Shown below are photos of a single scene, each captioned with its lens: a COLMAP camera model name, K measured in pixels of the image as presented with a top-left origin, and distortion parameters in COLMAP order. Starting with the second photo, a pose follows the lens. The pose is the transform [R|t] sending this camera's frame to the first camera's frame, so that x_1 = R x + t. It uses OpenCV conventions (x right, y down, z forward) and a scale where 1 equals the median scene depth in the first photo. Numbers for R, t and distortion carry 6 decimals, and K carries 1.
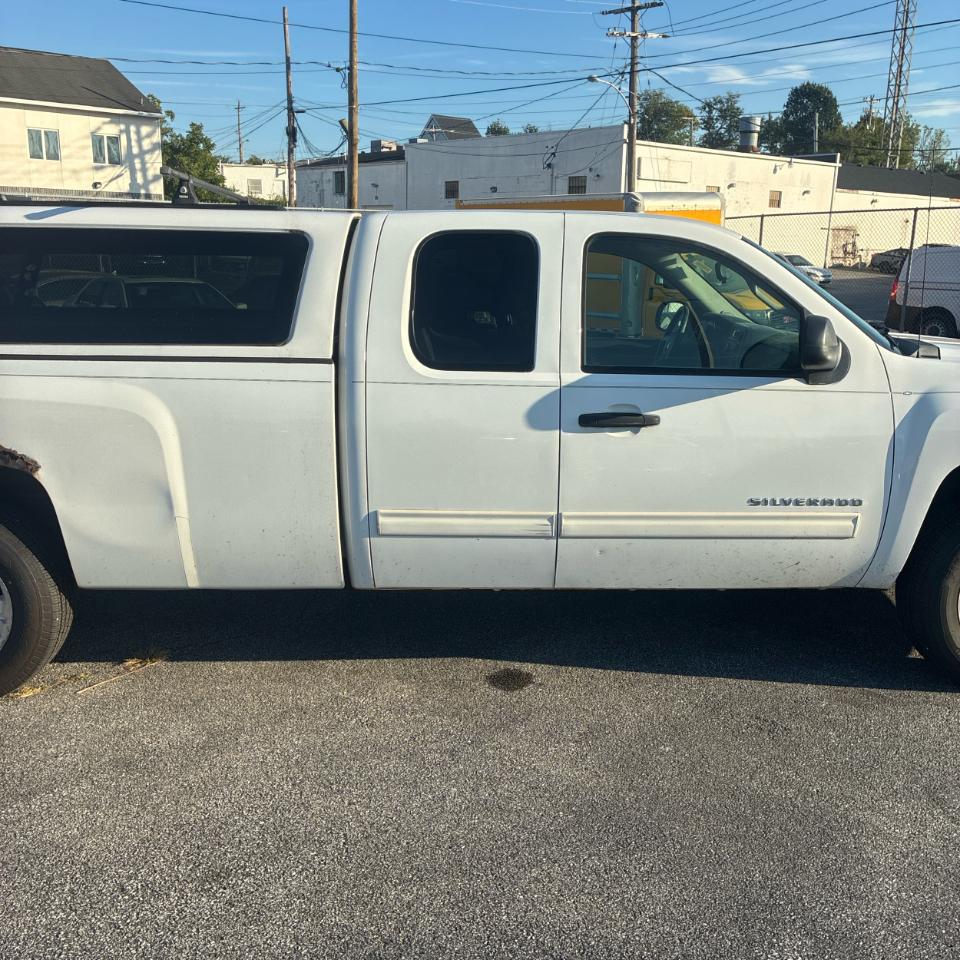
lens RADIAL K [[981.0, 0, 482.4], [0, 981.0, 474.9], [0, 0, 1]] dist [0.039241, -0.035775]
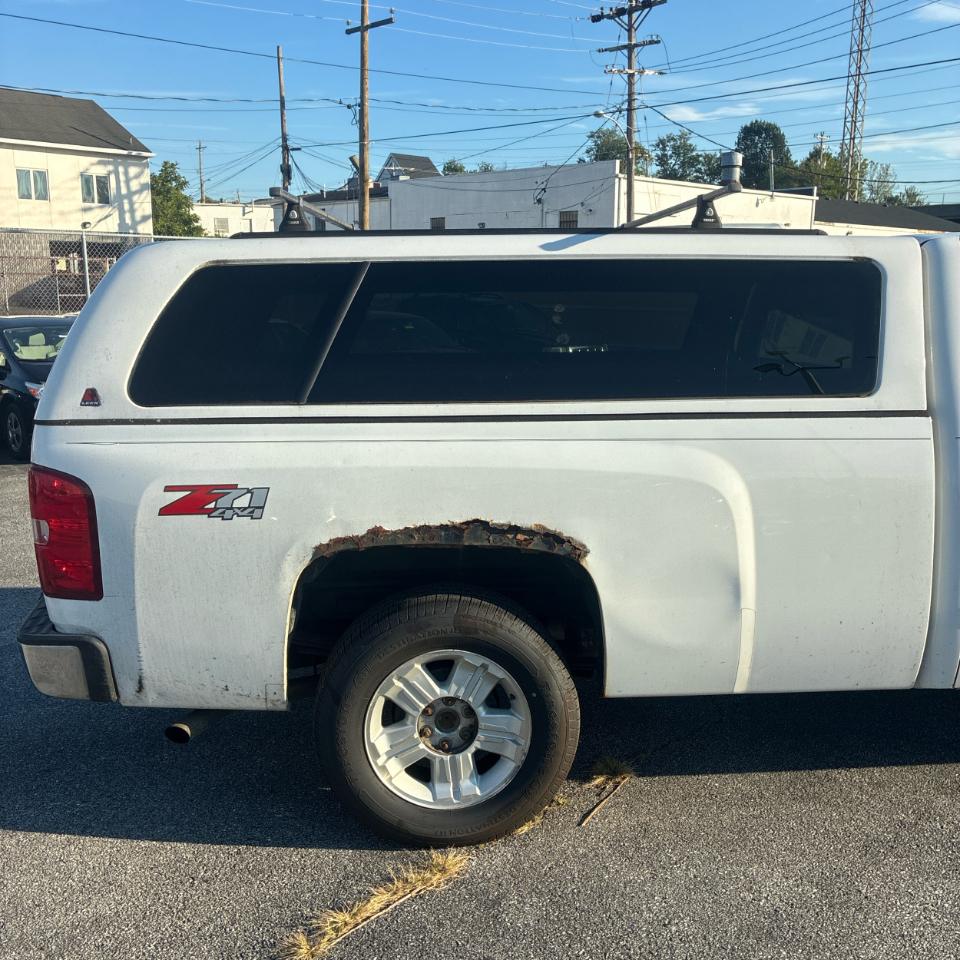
lens RADIAL K [[984.0, 0, 476.1], [0, 984.0, 466.1], [0, 0, 1]] dist [0.019901, -0.002147]
pose [[0.998876, -0.020945, 0.042532, -0.054368], [0.022770, 0.998821, -0.042876, -0.004340], [-0.041583, 0.043796, 0.998175, 0.018611]]
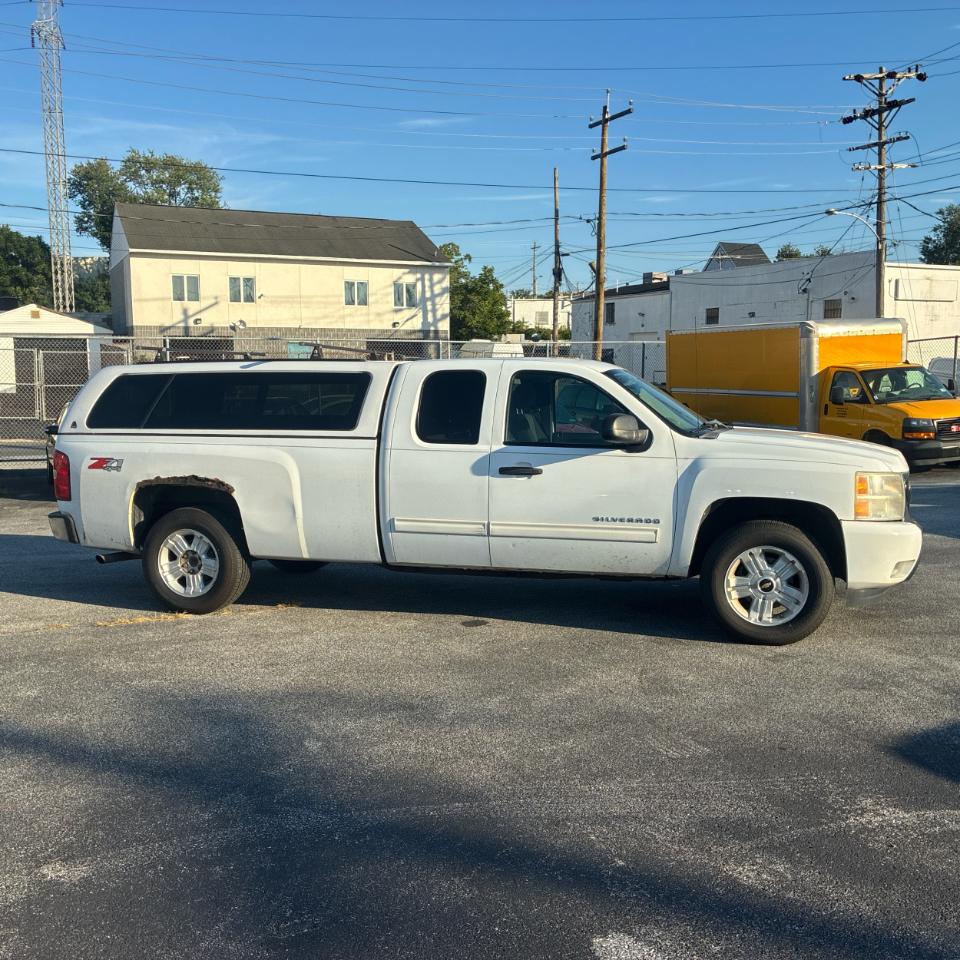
lens RADIAL K [[981.0, 0, 482.4], [0, 981.0, 474.9], [0, 0, 1]] dist [0.039241, -0.035775]
pose [[0.956799, 0.013808, -0.290422, 0.057343], [-0.048820, 0.992319, -0.113660, 0.015375], [0.286622, 0.122928, 0.950125, -0.070532]]
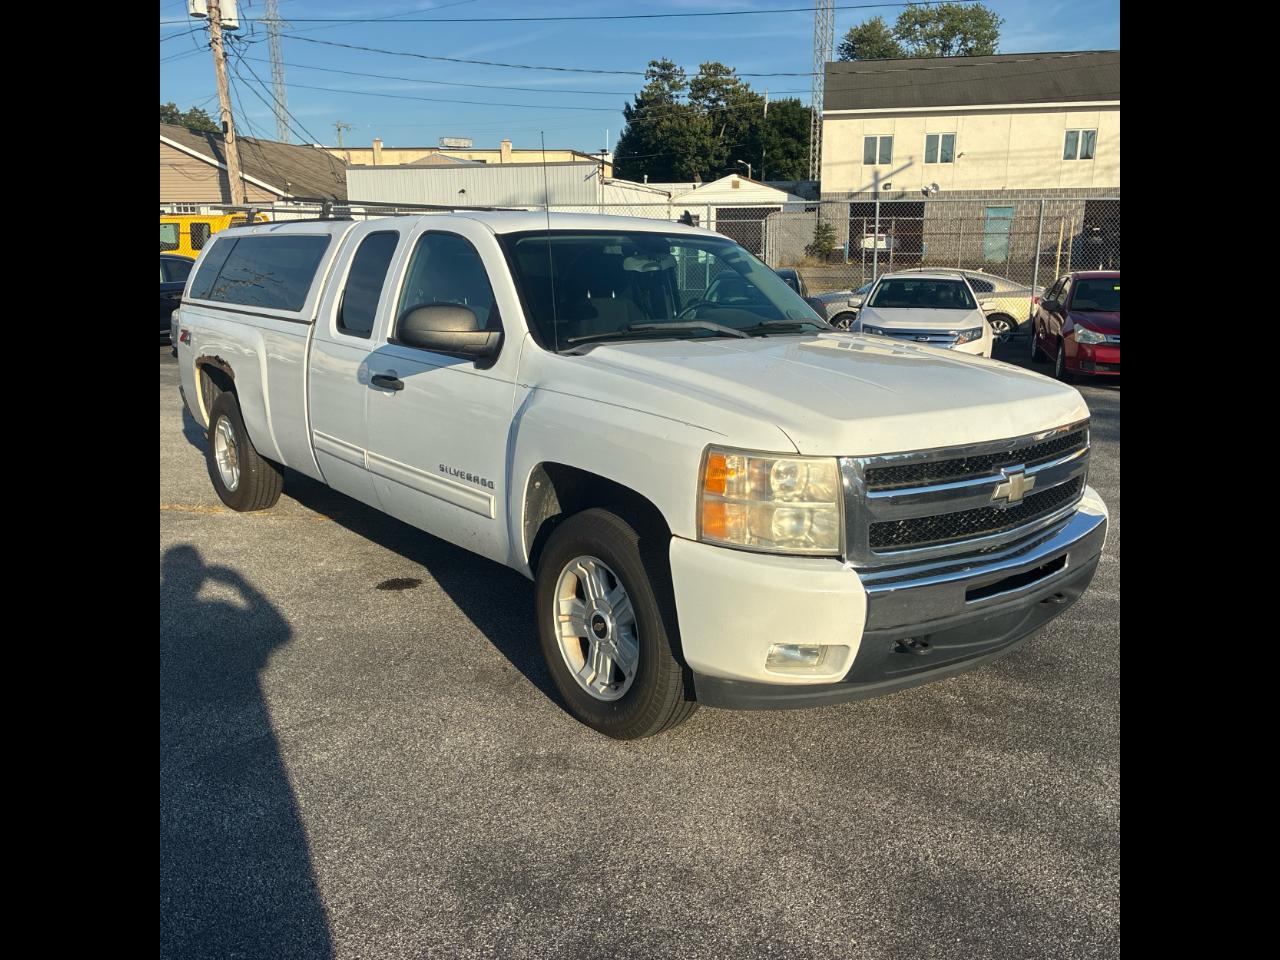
lens RADIAL K [[977.1, 0, 643.8], [0, 977.1, 474.6], [0, 0, 1]] dist [0.031606, 0.000052]
pose [[0.611817, 0.168003, -0.772952, 0.126162], [-0.166882, 0.982604, 0.081479, -0.009276], [0.773195, 0.079141, 0.629211, 0.046408]]
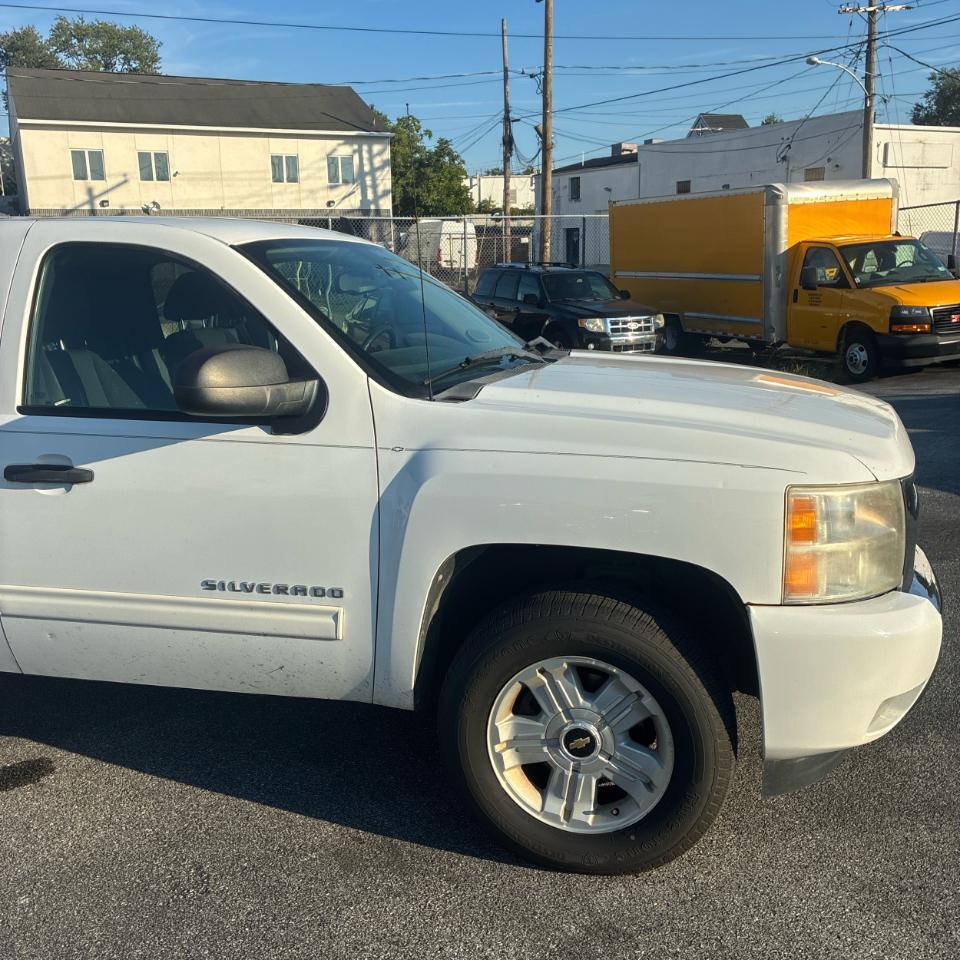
lens RADIAL K [[984.0, 0, 476.1], [0, 984.0, 466.1], [0, 0, 1]] dist [0.019901, -0.002147]
pose [[0.960205, 0.026628, -0.278023, 0.067232], [-0.030344, 0.999498, -0.009068, -0.006332], [0.277642, 0.017143, 0.960532, 0.030640]]
